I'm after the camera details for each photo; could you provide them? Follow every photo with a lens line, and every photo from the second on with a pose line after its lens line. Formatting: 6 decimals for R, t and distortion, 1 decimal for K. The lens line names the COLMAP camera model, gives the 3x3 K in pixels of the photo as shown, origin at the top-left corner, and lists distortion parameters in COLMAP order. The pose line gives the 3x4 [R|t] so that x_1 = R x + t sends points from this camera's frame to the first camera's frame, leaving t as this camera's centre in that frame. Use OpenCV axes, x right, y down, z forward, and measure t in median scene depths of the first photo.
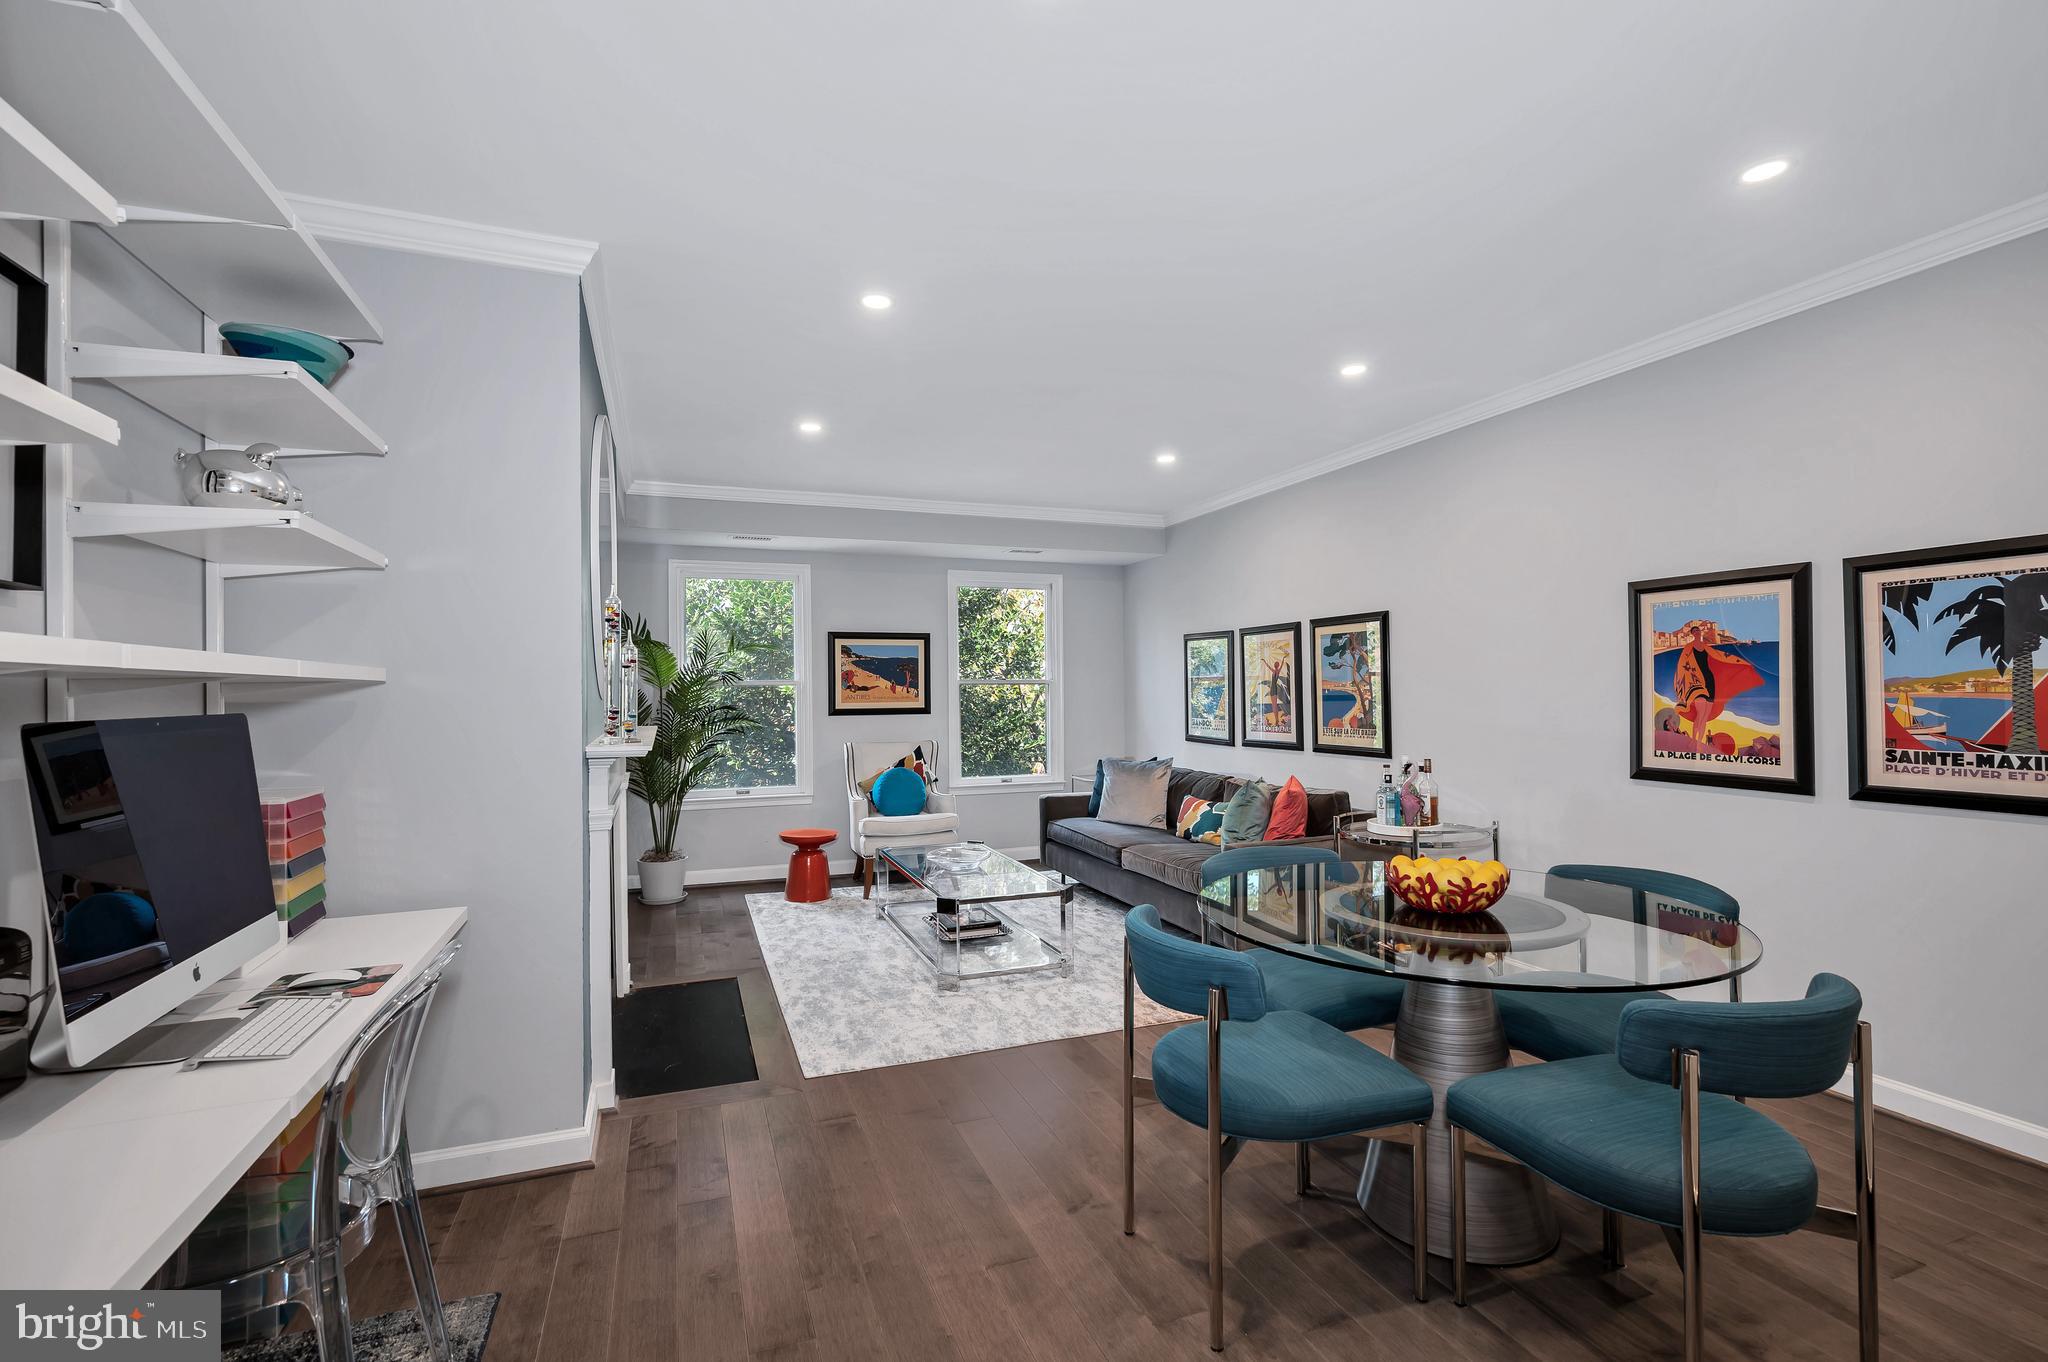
lens RADIAL K [[919.6, 0, 1024.0], [0, 919.6, 681.0], [0, 0, 1]] dist [-0.000417, -0.000089]
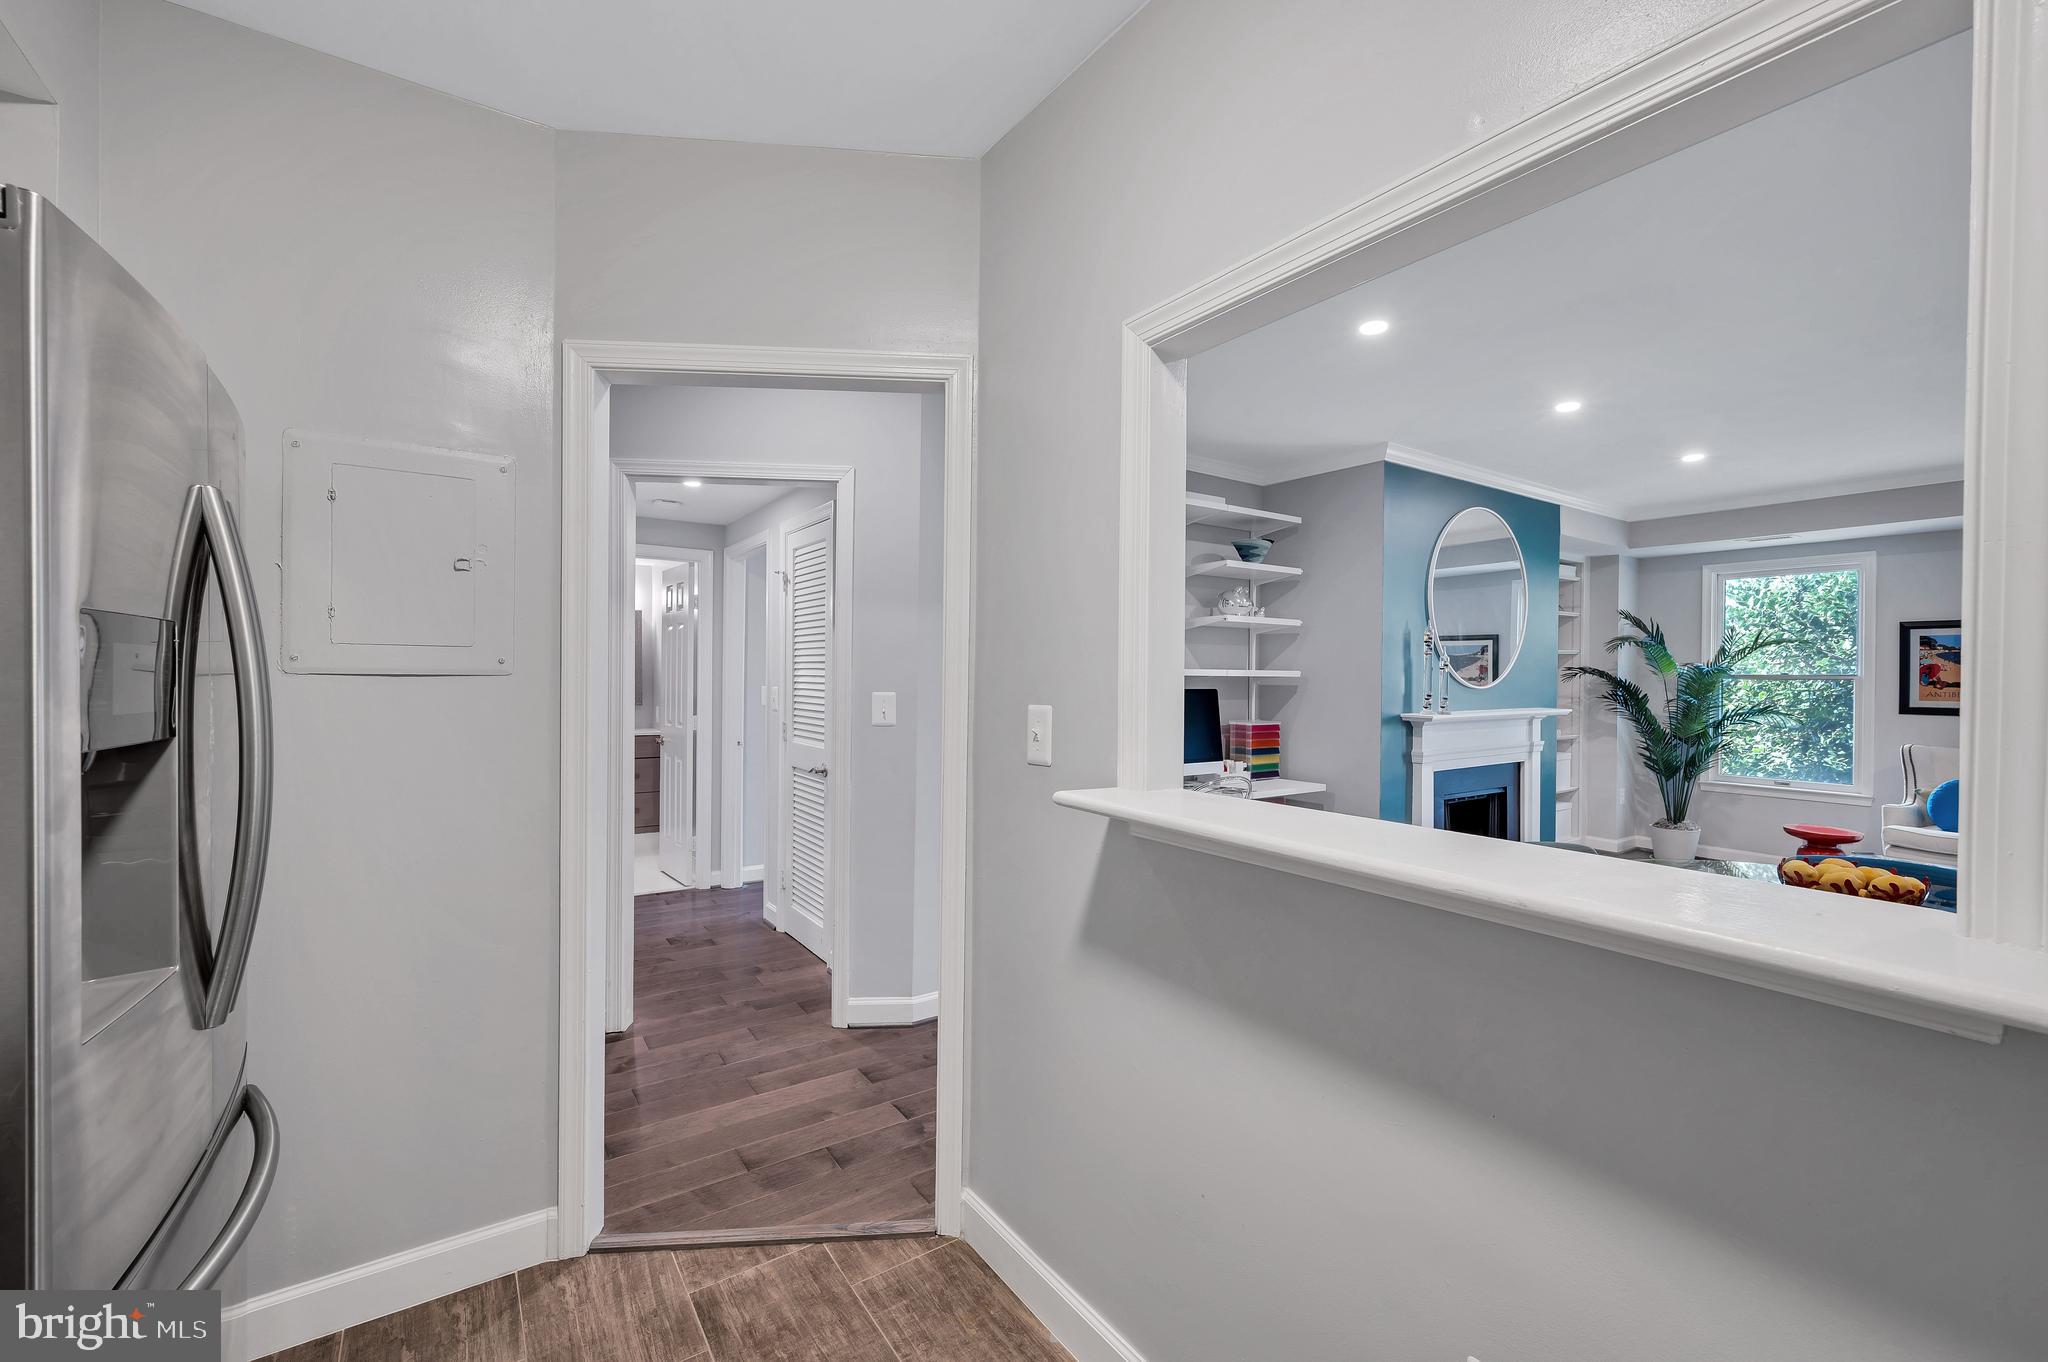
lens RADIAL K [[858.7, 0, 1024.0], [0, 858.7, 681.0], [0, 0, 1]] dist [0.000121, 0.000033]
pose [[0.229333, 0.009361, -0.973303, 0.569478], [0.001498, 0.999949, 0.009970, -0.006563], [0.973347, -0.003745, 0.229307, -0.061607]]
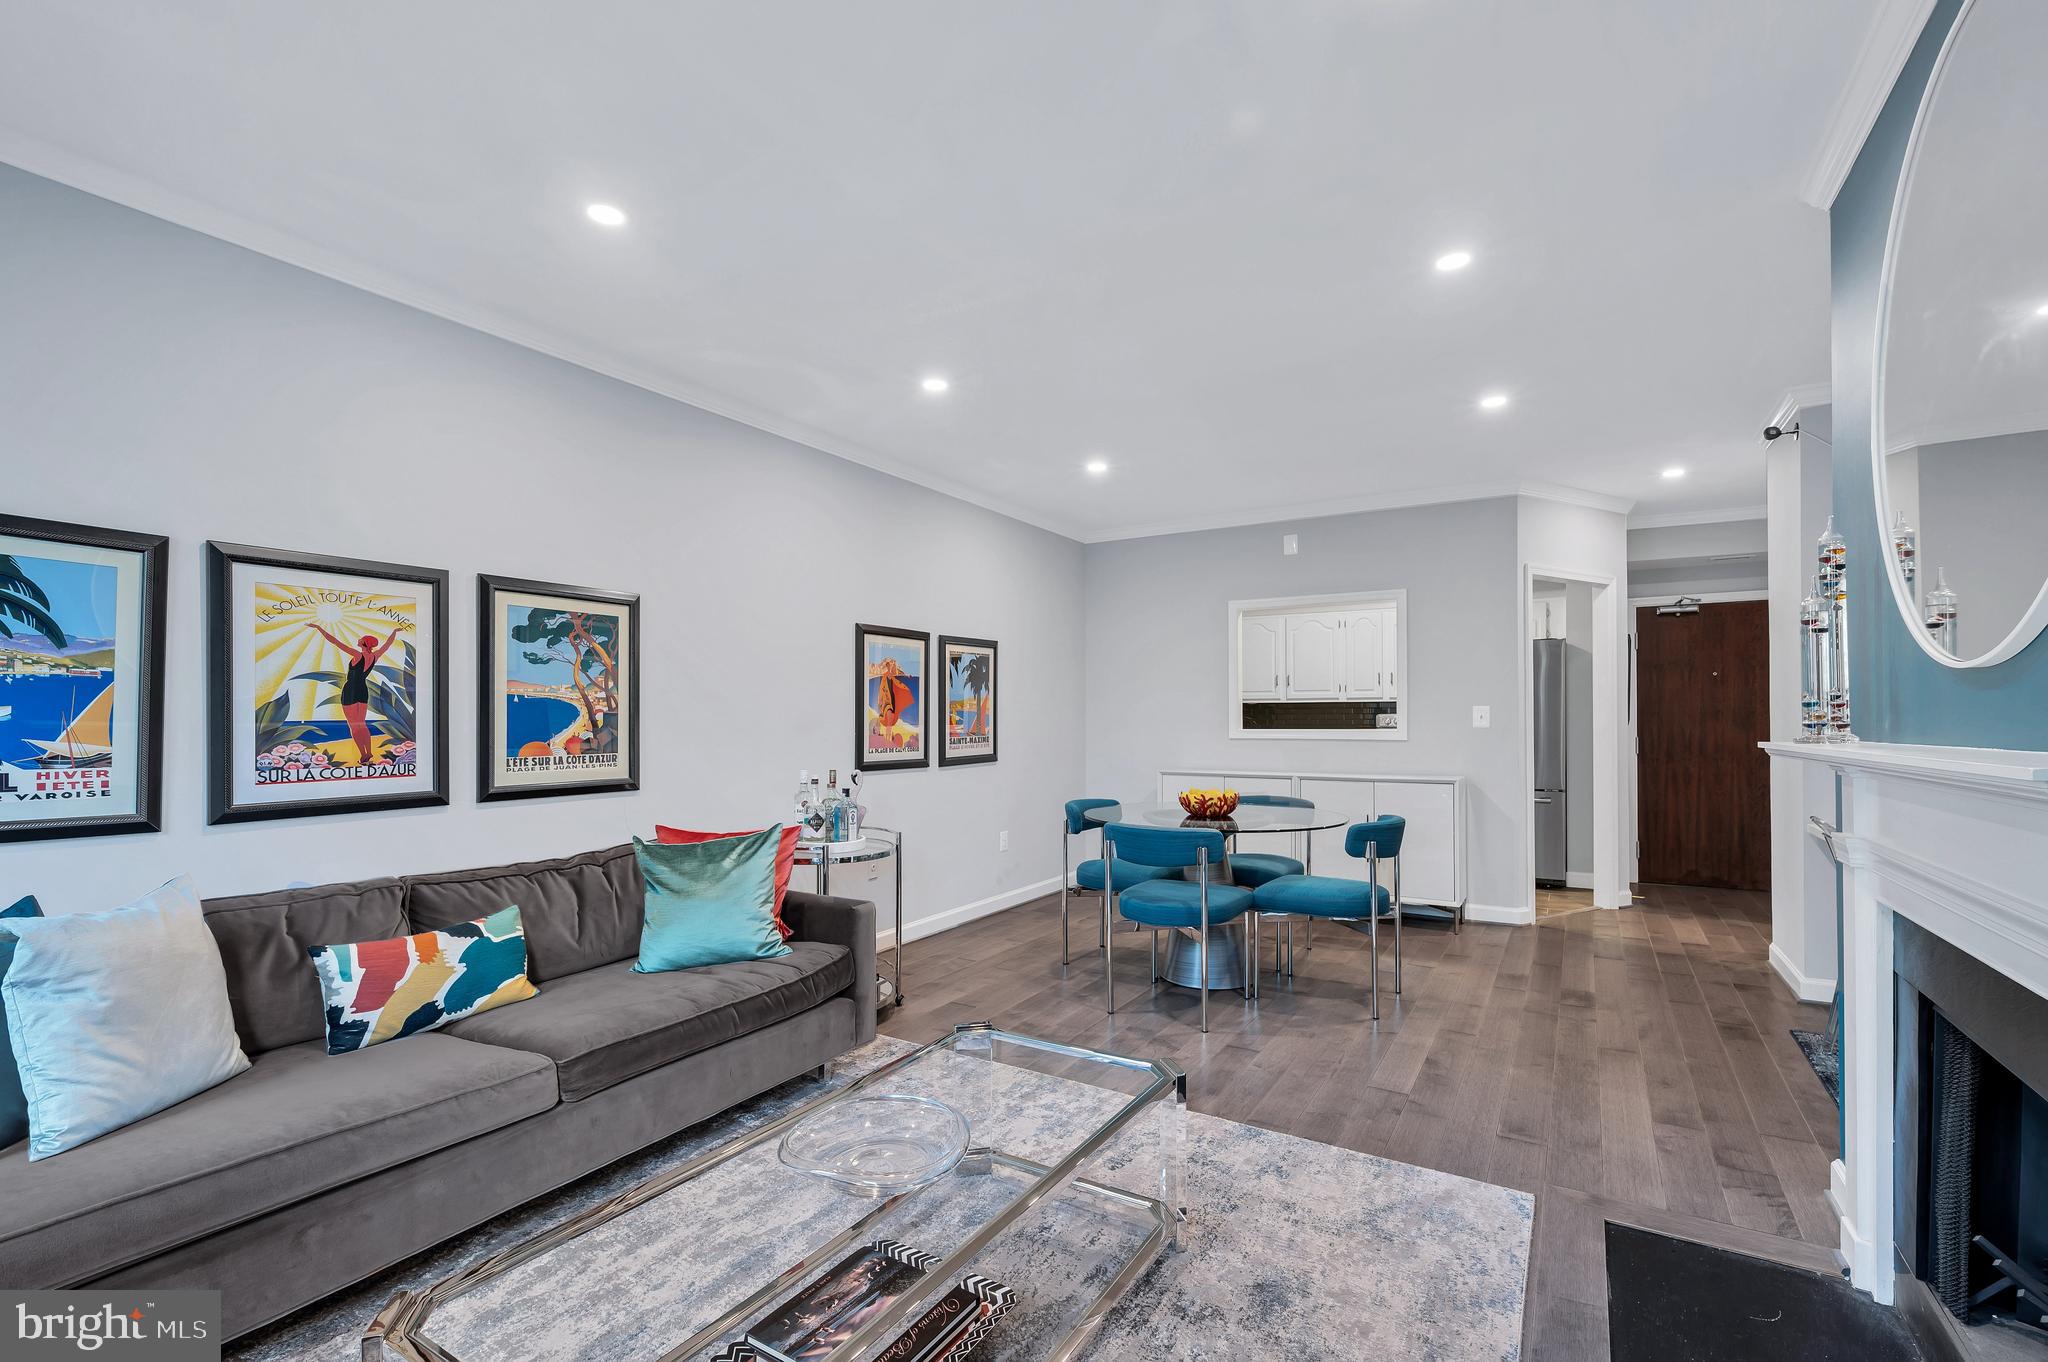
lens RADIAL K [[894.0, 0, 1034.2], [0, 894.0, 711.7], [0, 0, 1]] dist [0.001573, 0.000202]
pose [[-0.608600, 0.017501, 0.793284, -0.374488], [0.000682, 0.999768, -0.021533, 0.034909], [-0.793477, -0.012564, -0.608471, 1.154438]]
